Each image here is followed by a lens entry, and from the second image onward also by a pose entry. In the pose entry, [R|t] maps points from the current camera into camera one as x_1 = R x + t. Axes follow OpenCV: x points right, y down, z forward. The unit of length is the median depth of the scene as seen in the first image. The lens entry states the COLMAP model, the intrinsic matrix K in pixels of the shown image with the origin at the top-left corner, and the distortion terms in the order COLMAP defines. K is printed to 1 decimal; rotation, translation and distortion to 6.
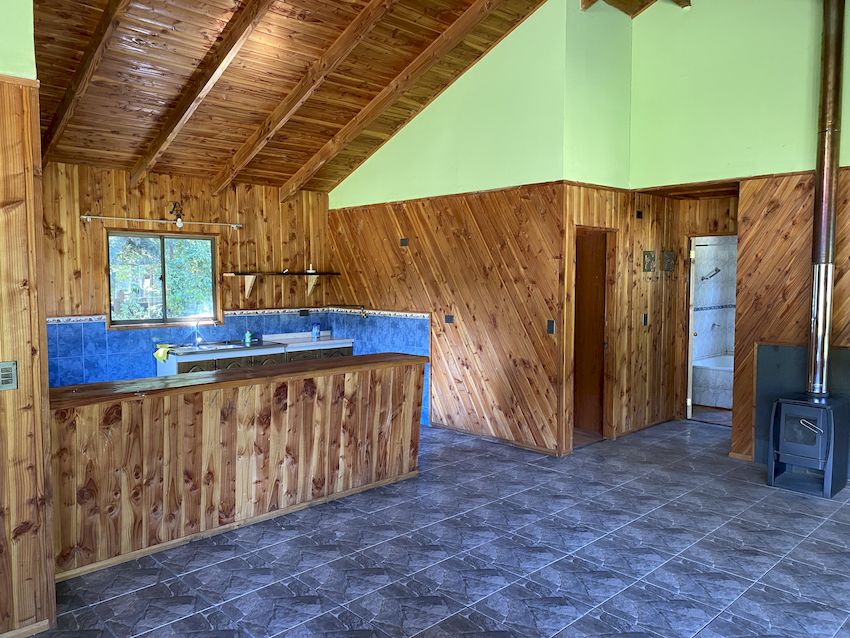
lens RADIAL K [[645.3, 0, 424.8], [0, 645.3, 317.3], [0, 0, 1]] dist [0.022017, 0.019867]
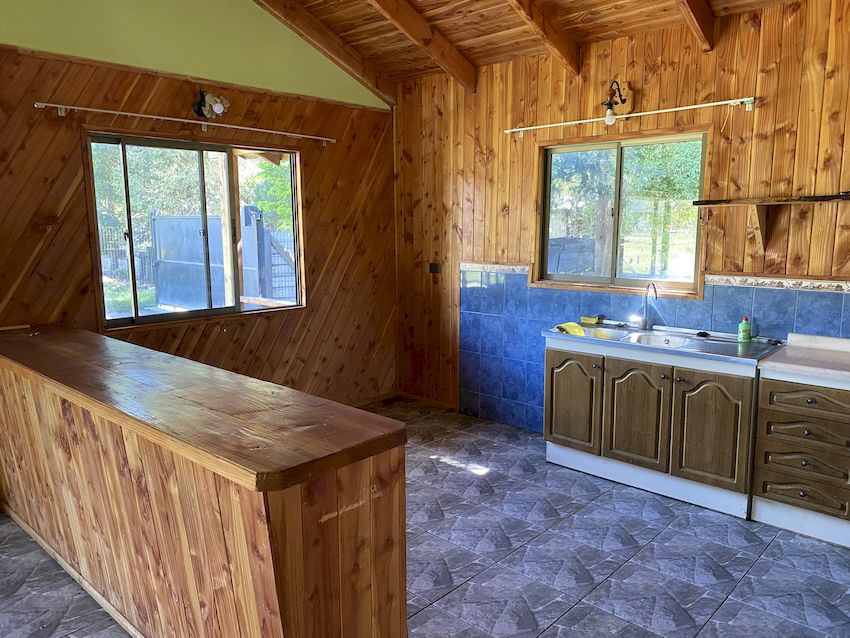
lens RADIAL K [[645.3, 0, 425.0], [0, 645.3, 325.4], [0, 0, 1]] dist [0.022017, 0.019867]
pose [[0.067347, 0.154300, -0.985726, 0.221922], [-0.059111, 0.986851, 0.150438, -0.037652], [0.995977, 0.048136, 0.075582, 0.799468]]
